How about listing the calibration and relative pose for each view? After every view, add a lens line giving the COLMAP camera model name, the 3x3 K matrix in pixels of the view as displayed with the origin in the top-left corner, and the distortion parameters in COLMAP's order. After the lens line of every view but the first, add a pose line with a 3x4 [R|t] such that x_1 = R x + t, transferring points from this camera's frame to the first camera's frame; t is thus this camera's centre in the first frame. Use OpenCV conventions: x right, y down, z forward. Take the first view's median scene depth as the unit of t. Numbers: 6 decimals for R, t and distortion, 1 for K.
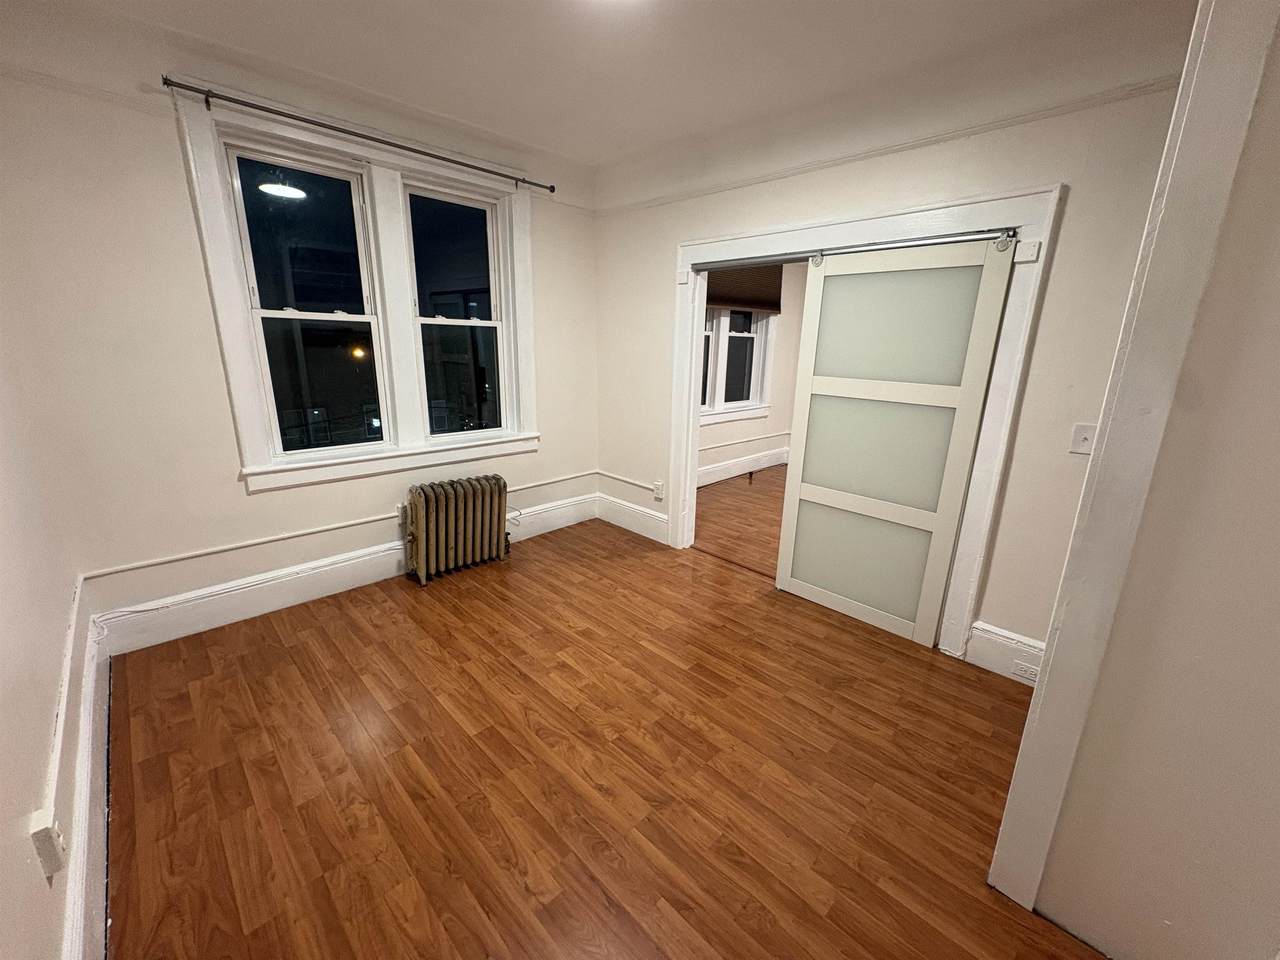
lens RADIAL K [[508.1, 0, 640.7], [0, 508.1, 480.7], [0, 0, 1]] dist [0.002594, 0.000215]
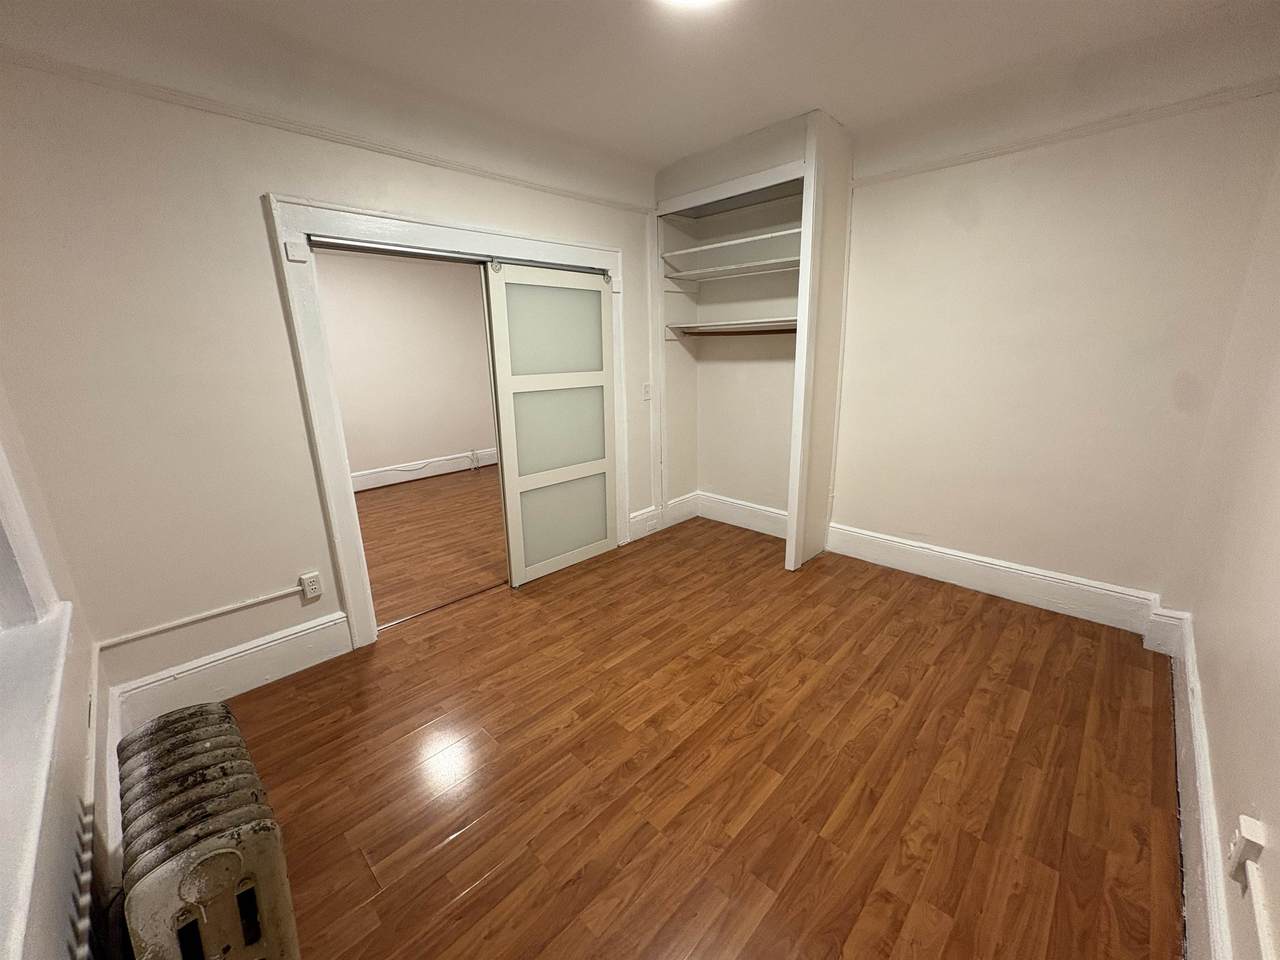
lens RADIAL K [[508.1, 0, 639.5], [0, 508.1, 479.6], [0, 0, 1]] dist [0.002594, 0.000215]
pose [[-0.009326, -0.276948, 0.960840, -0.995426], [0.281214, 0.921375, 0.268302, -0.289920], [-0.959600, 0.272704, 0.069289, 0.975112]]
